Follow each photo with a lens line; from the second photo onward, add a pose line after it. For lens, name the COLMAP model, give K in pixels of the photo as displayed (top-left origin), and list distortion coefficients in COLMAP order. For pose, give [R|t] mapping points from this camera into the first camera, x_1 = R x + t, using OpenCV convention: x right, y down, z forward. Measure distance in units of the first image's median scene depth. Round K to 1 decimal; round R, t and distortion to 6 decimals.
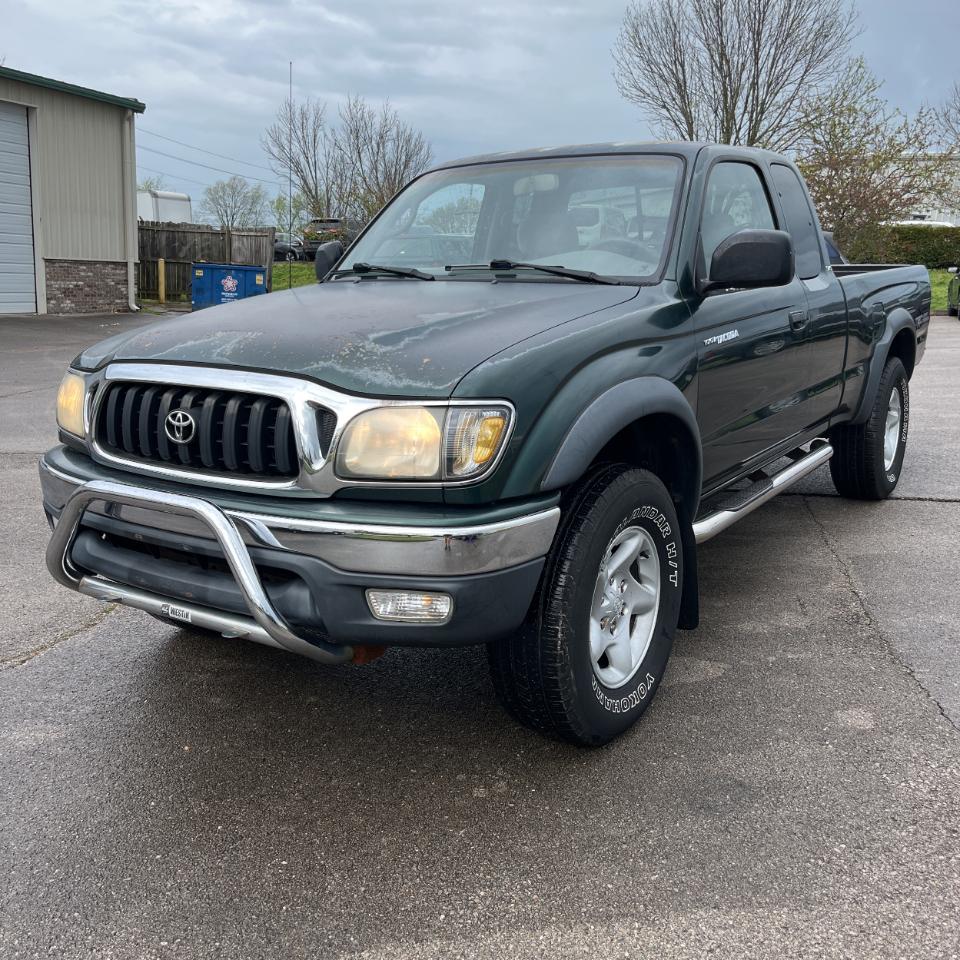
lens RADIAL K [[984.7, 0, 503.5], [0, 984.7, 468.9], [0, 0, 1]] dist [0.054628, -0.134455]
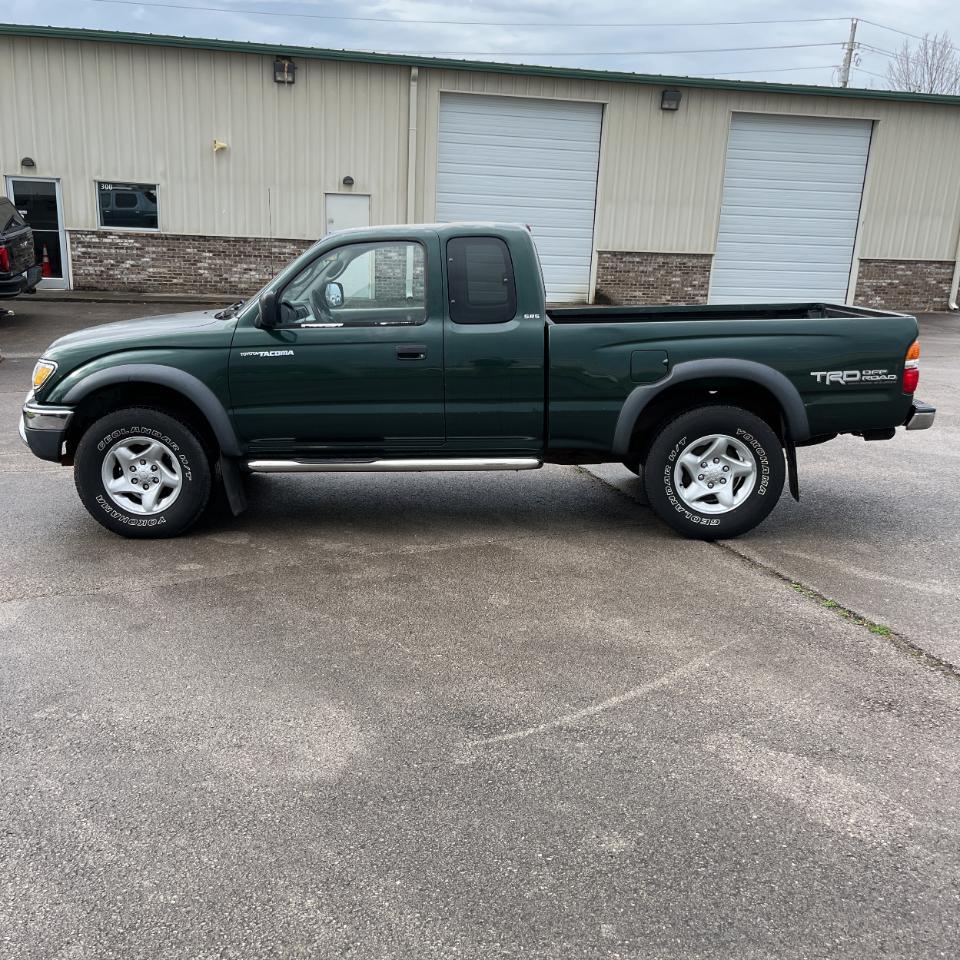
lens RADIAL K [[973.3, 0, 482.6], [0, 973.3, 486.8], [0, 0, 1]] dist [0.059803, -0.067213]
pose [[0.531194, 0.204307, -0.822248, 2.018957], [-0.178143, 0.975728, 0.127358, -0.206293], [0.828310, 0.078826, 0.554697, 0.431132]]
